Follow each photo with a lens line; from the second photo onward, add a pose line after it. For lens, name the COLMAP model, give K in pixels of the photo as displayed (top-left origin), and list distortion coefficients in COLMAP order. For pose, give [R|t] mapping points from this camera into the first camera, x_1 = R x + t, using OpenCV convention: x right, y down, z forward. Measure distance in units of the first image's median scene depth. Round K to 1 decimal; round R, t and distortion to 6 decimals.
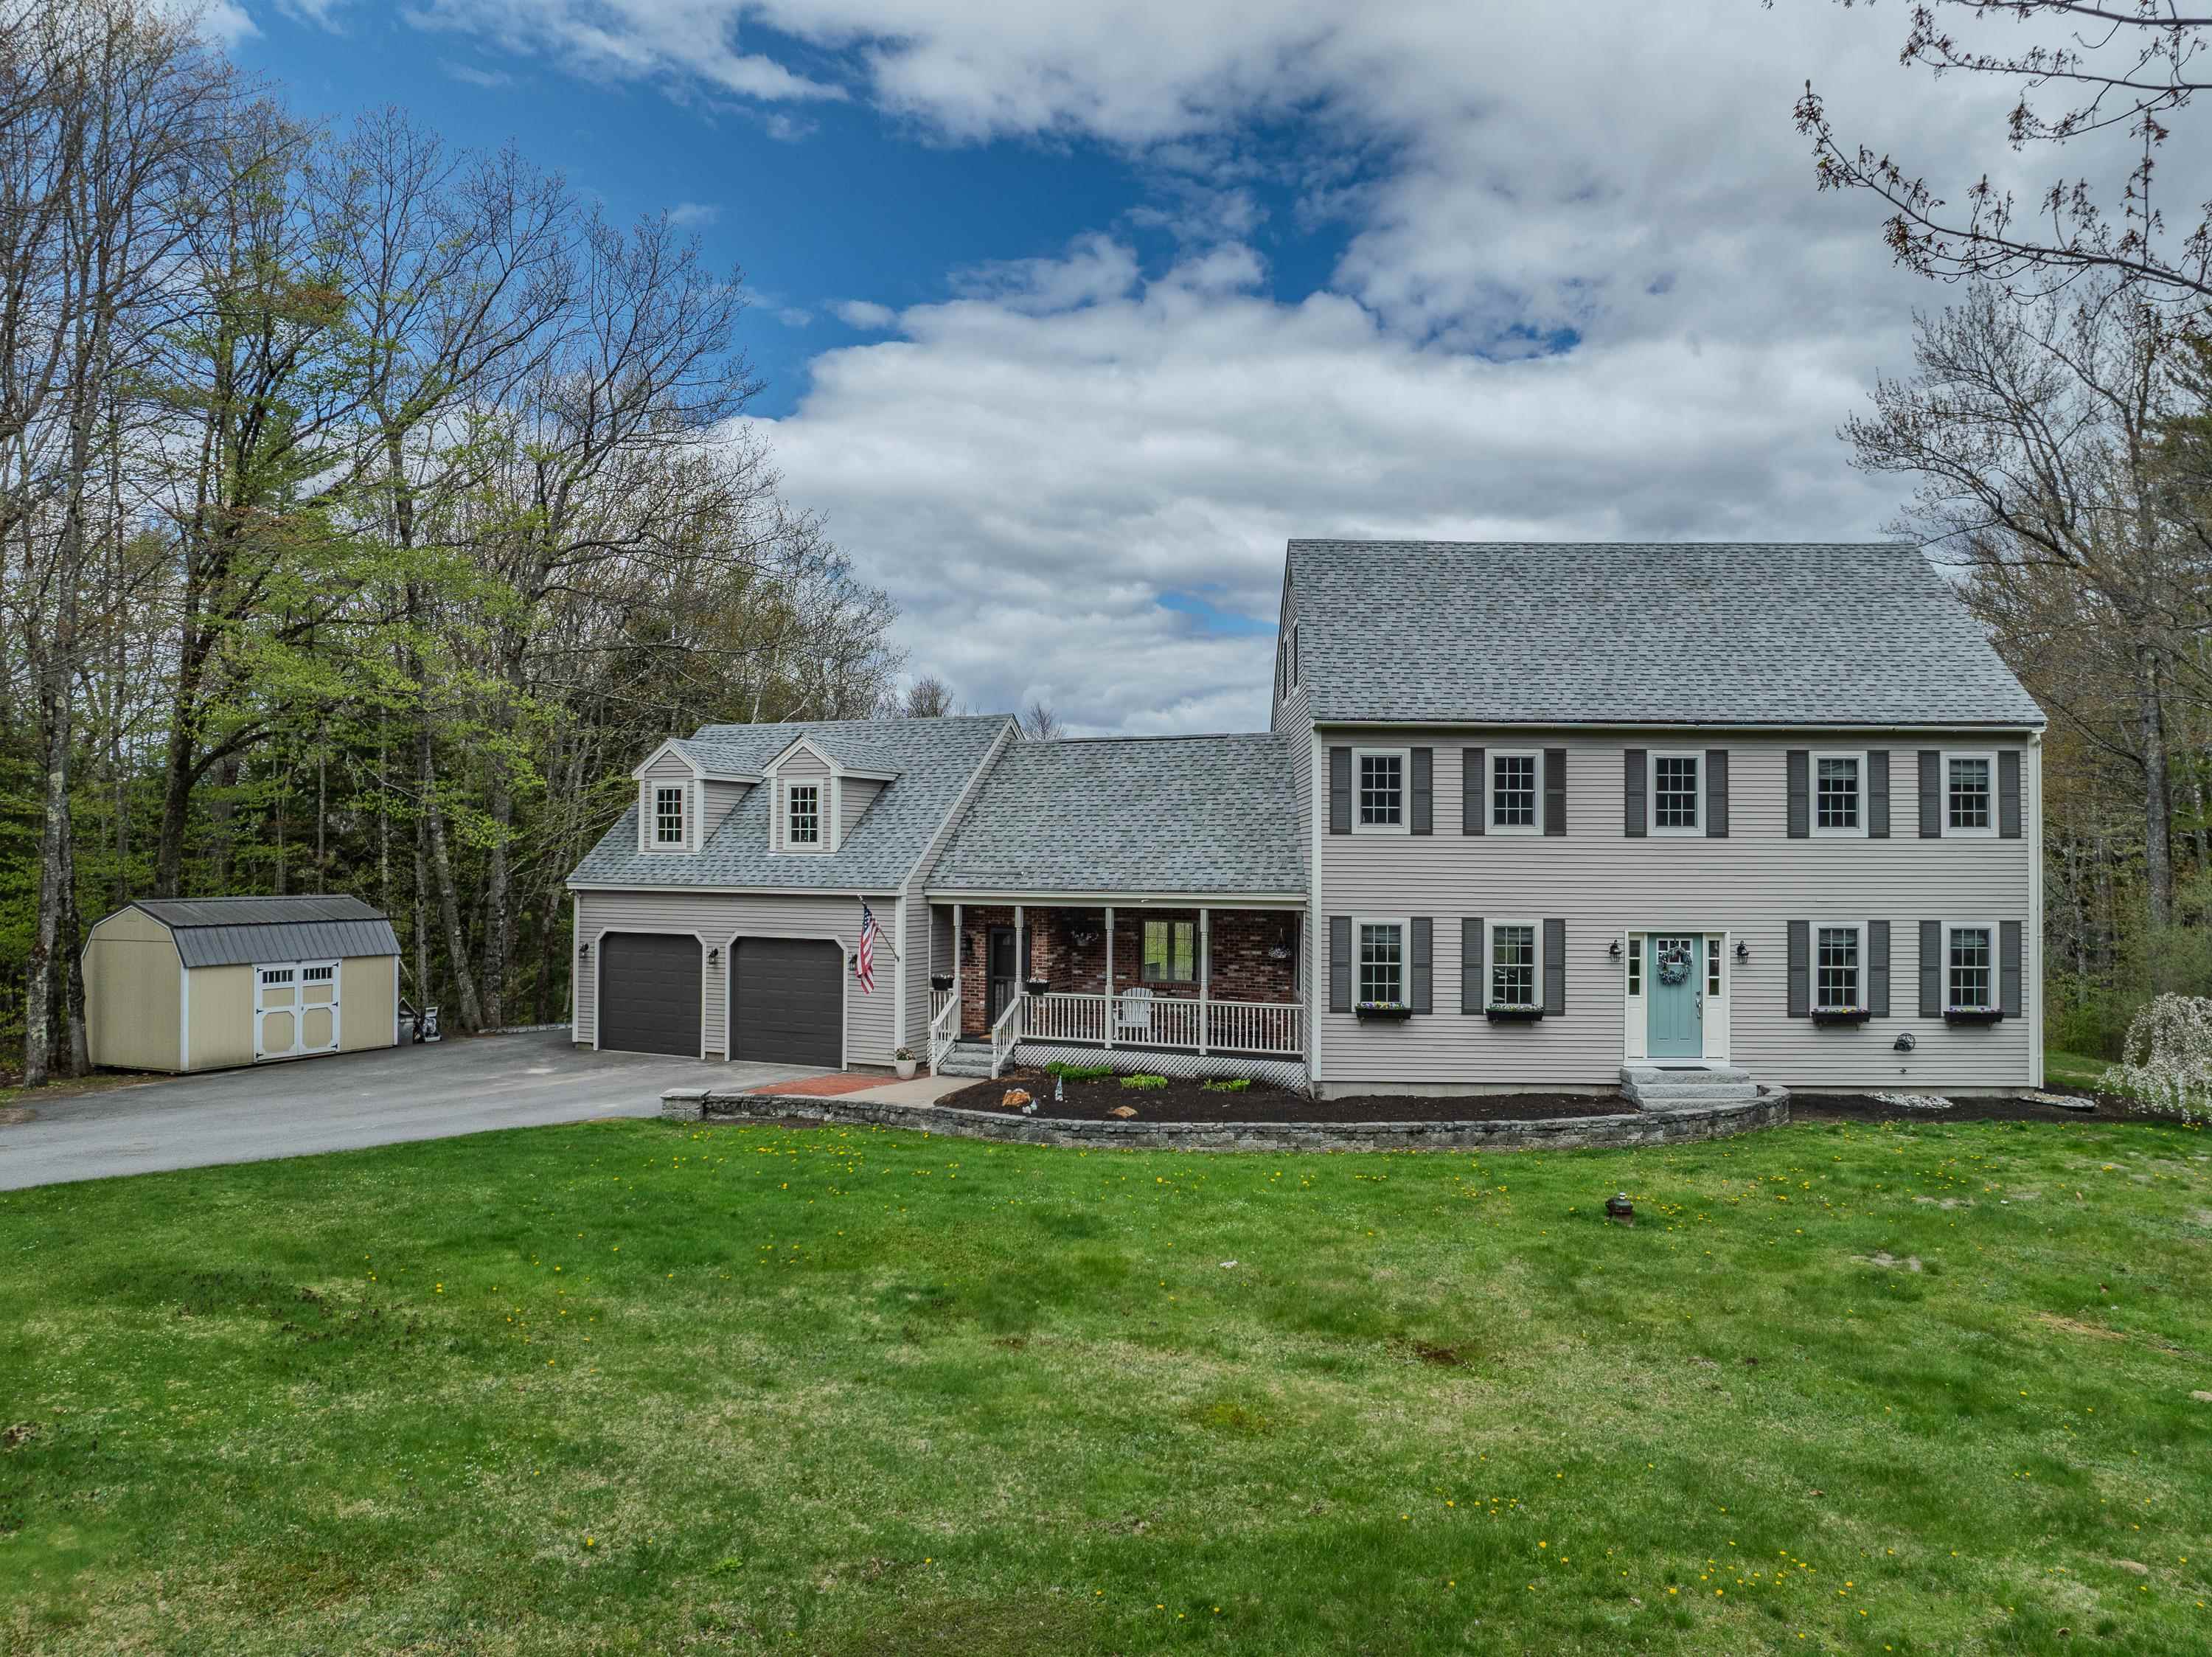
lens RADIAL K [[1633.9, 0, 1105.9], [0, 1633.9, 861.4], [0, 0, 1]] dist [-0.023297, -0.002267]
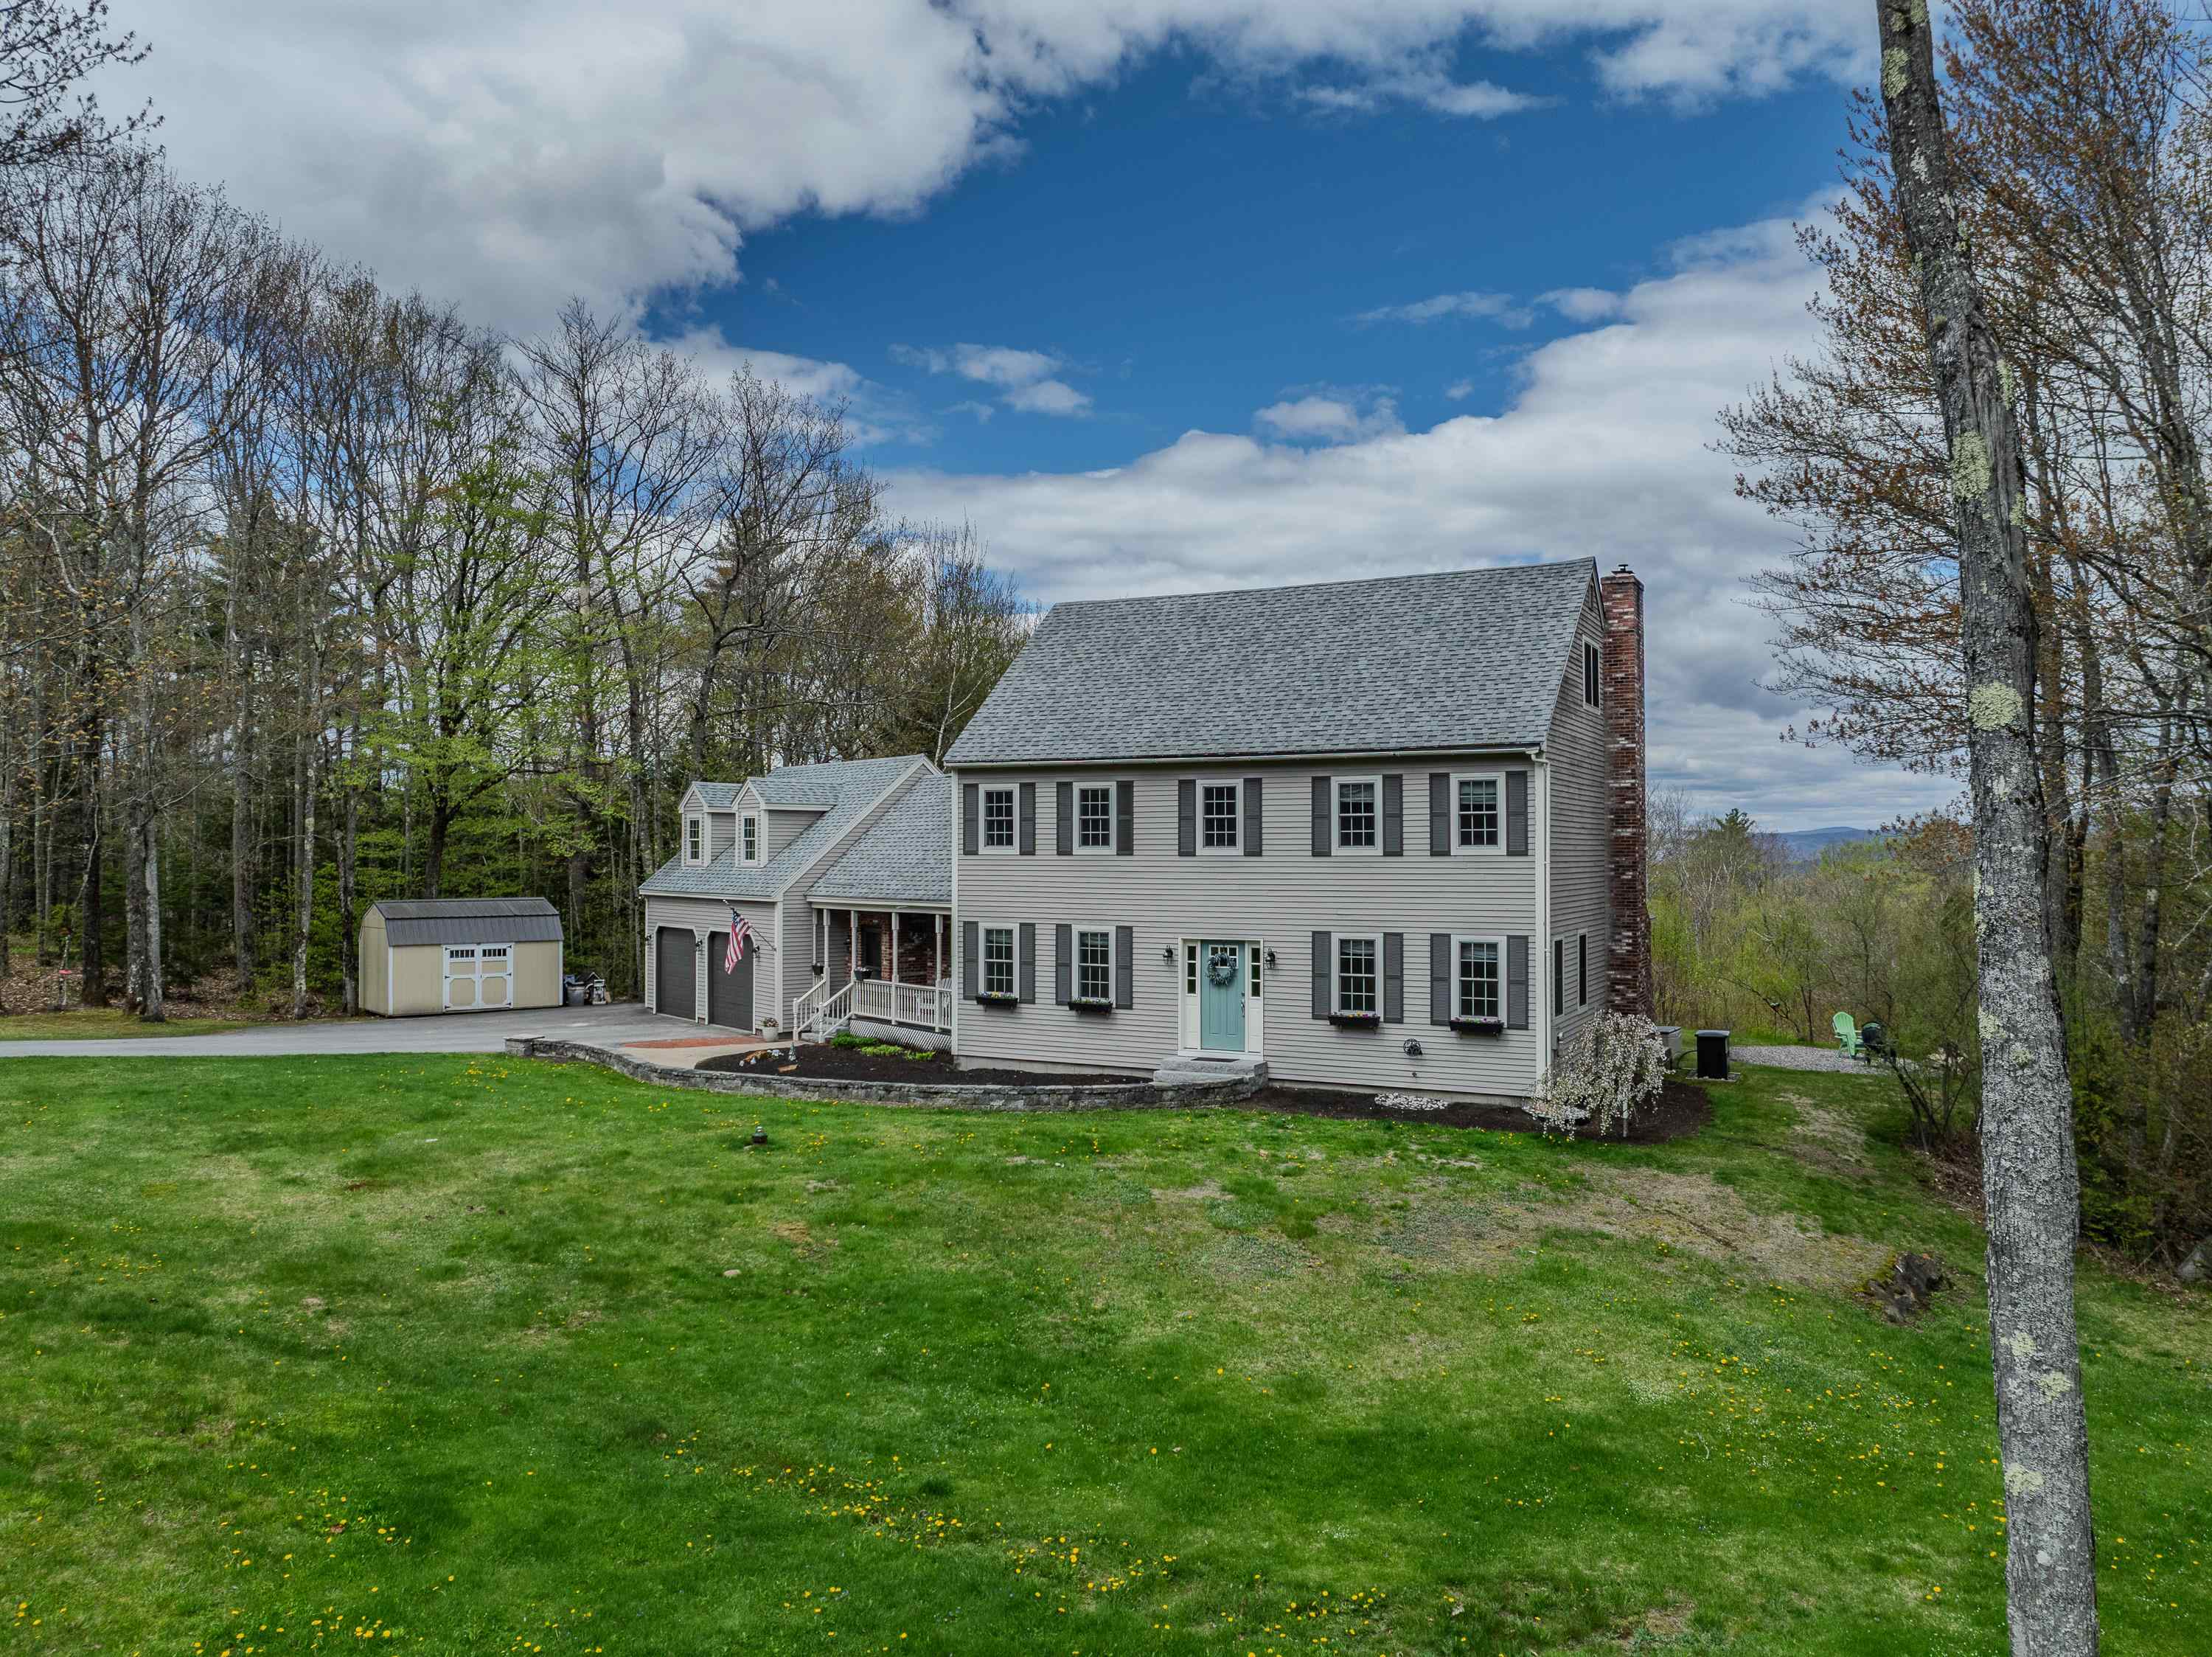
lens RADIAL K [[1545.5, 0, 1098.7], [0, 1545.5, 829.6], [0, 0, 1]] dist [-0.026197, -0.032683]
pose [[0.900026, -0.011407, -0.435686, 0.740920], [-0.004435, 0.999366, -0.035327, 0.005185], [0.435813, 0.033727, 0.899405, -0.003649]]
